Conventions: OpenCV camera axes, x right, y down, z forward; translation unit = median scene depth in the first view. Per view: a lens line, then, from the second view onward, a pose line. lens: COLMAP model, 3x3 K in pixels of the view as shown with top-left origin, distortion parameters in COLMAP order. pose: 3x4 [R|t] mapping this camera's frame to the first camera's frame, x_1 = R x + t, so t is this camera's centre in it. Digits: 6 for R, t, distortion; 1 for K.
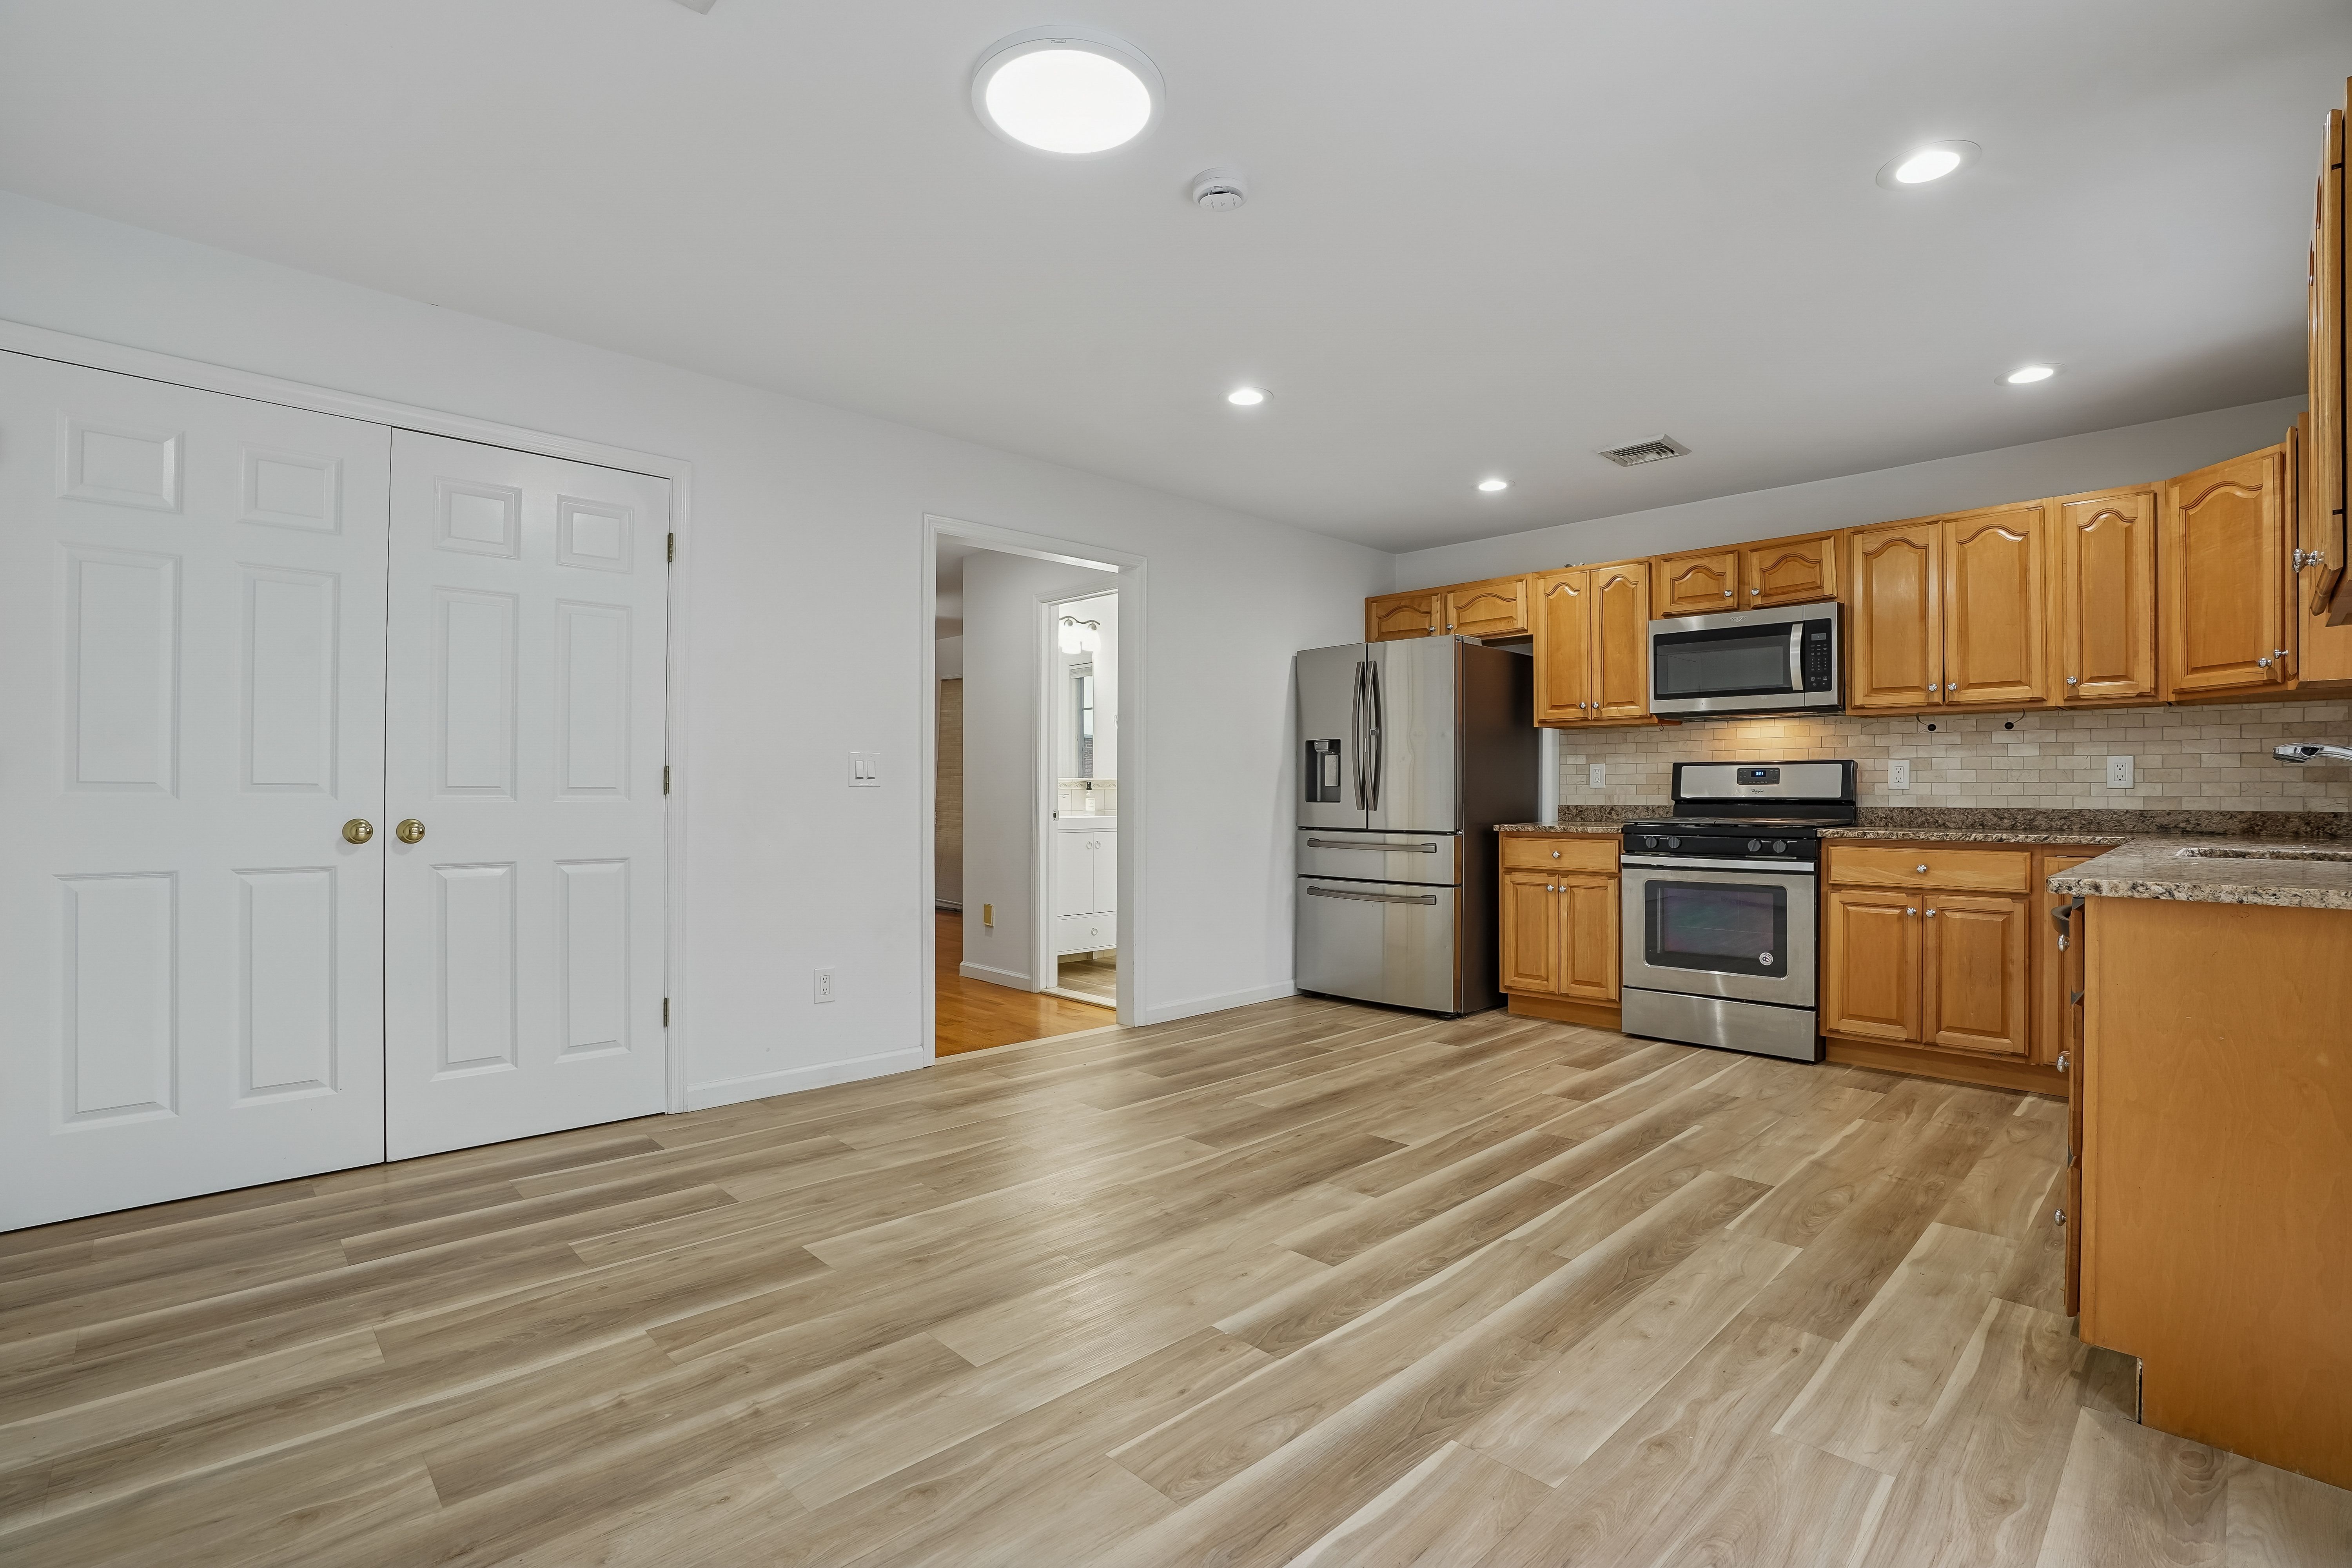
lens RADIAL K [[1078.3, 0, 1167.5], [0, 1078.3, 799.9], [0, 0, 1]] dist [-0.056885, 0.011749]
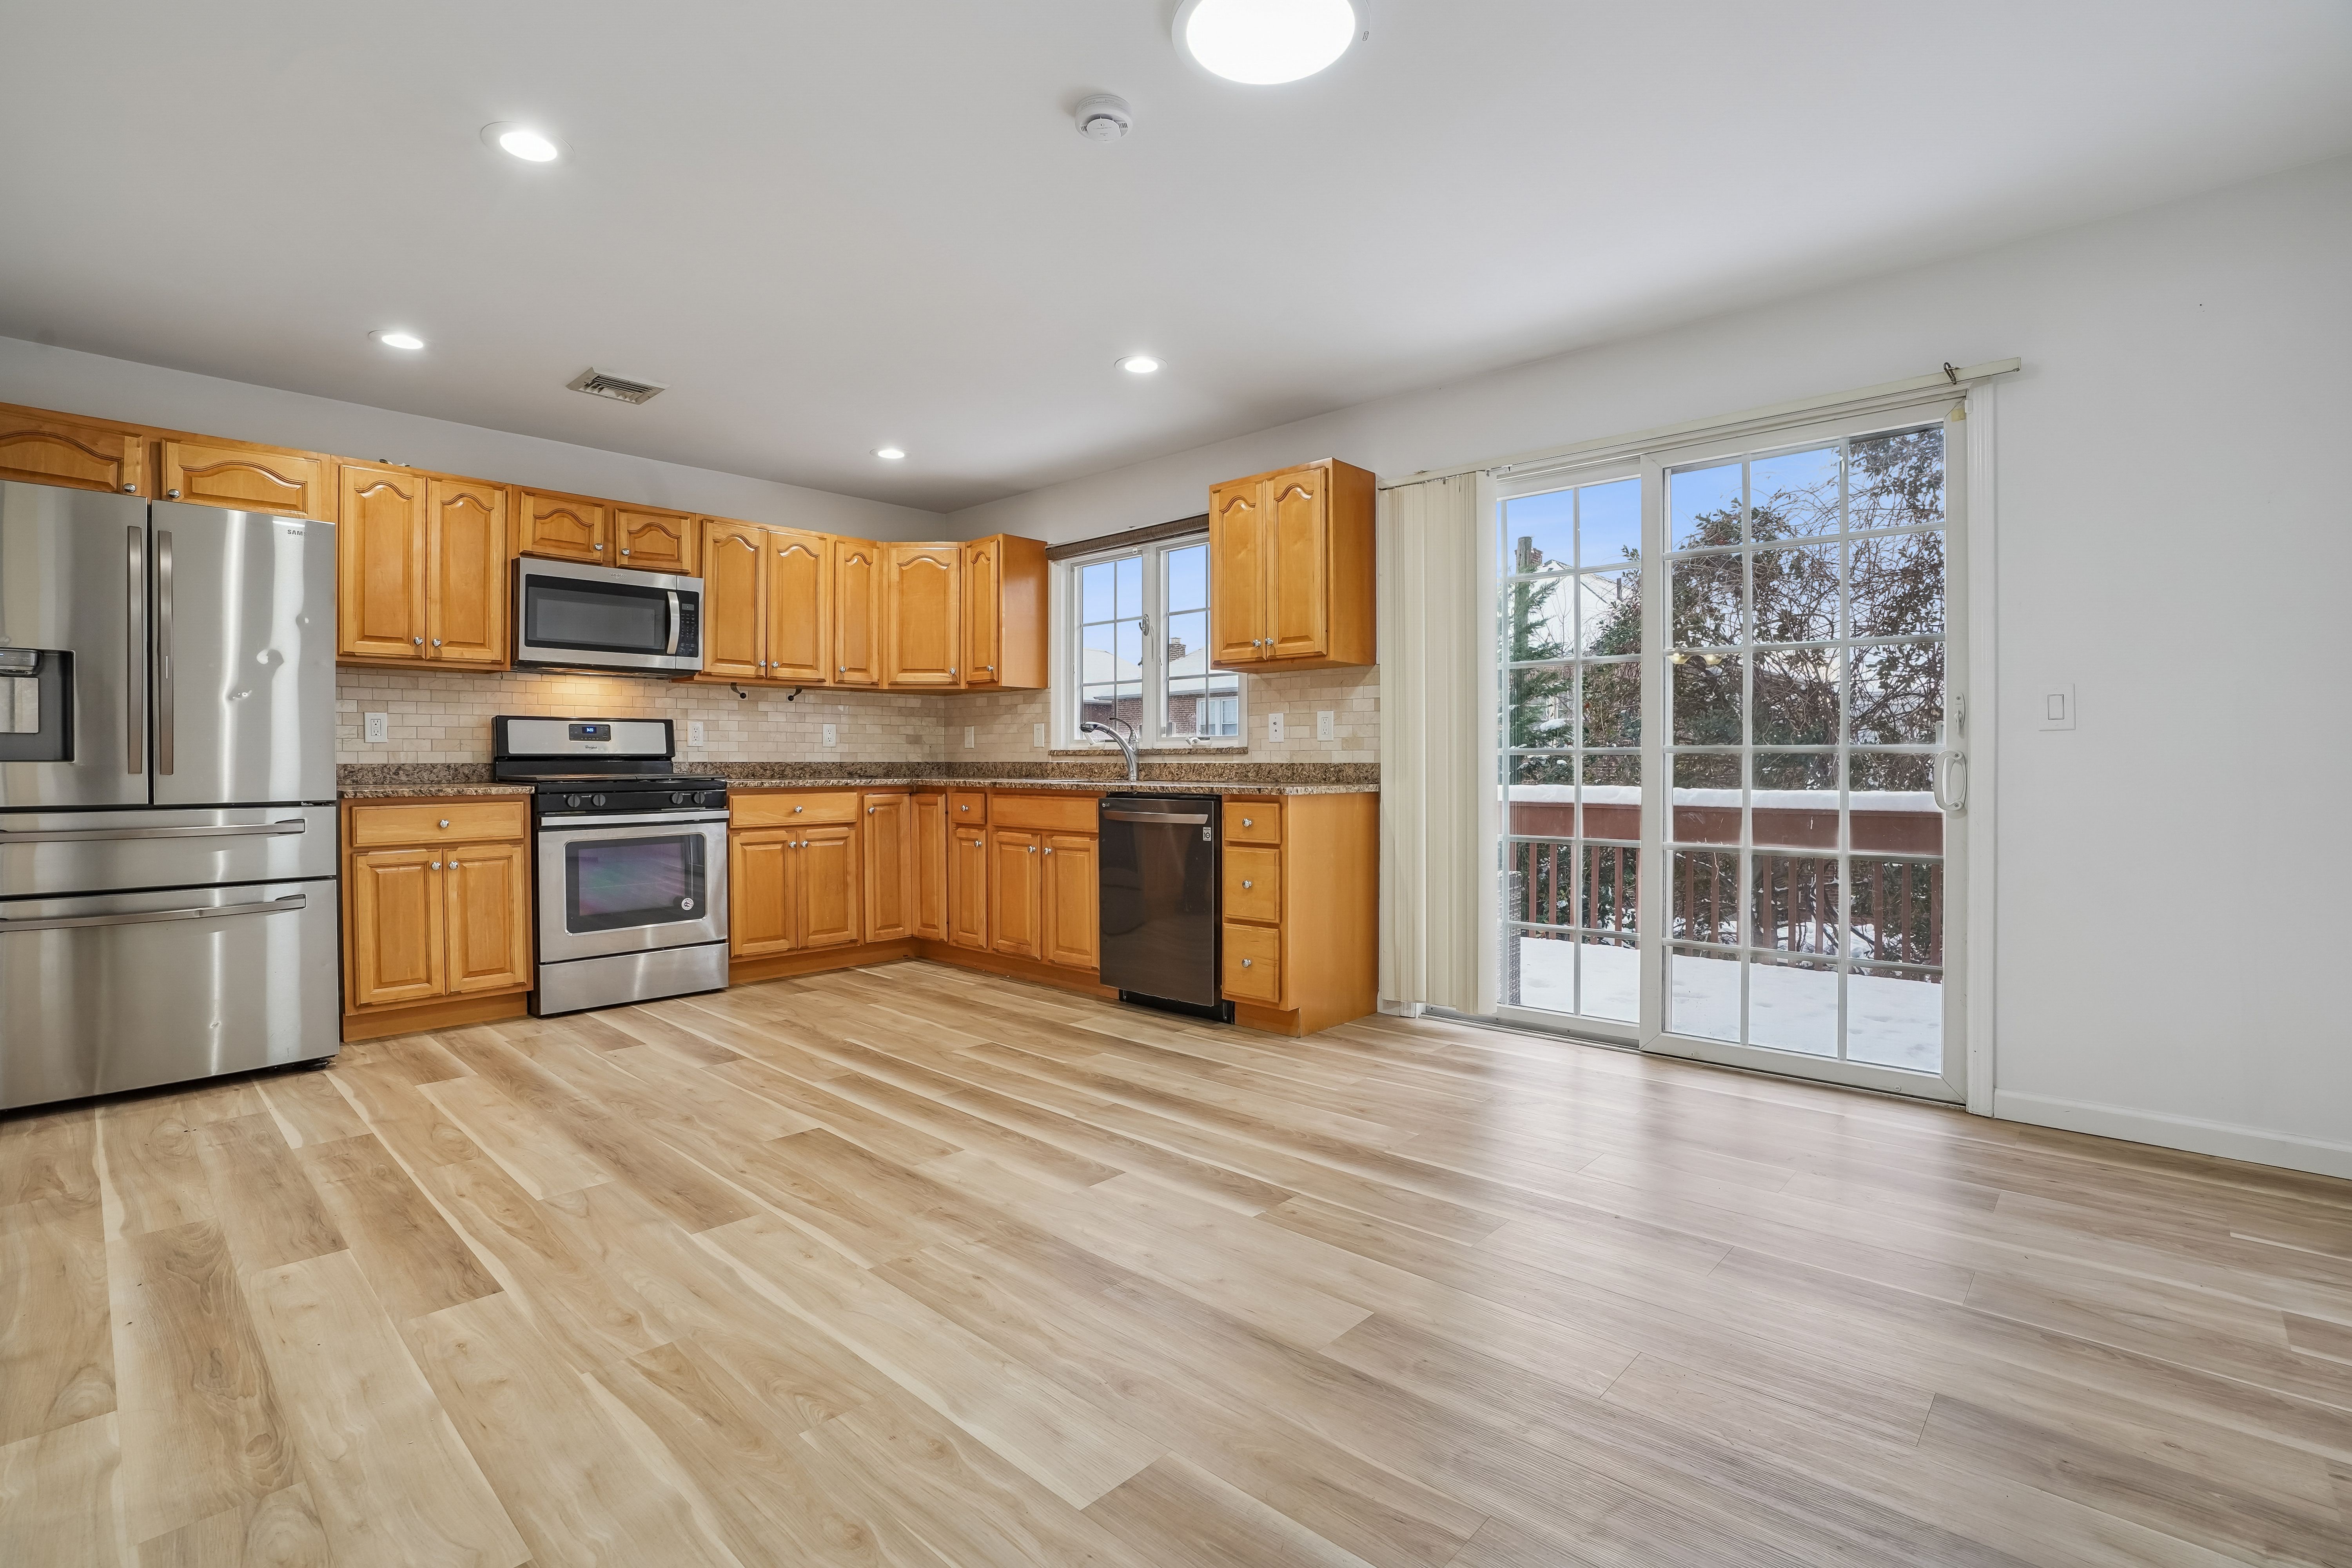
lens RADIAL K [[1078.3, 0, 1167.6], [0, 1078.3, 767.7], [0, 0, 1]] dist [-0.056885, 0.011749]
pose [[-0.044007, -0.008191, 0.998998, -0.552964], [0.008323, 0.999929, 0.008565, 0.008256], [-0.998997, 0.008692, -0.043936, 0.589991]]
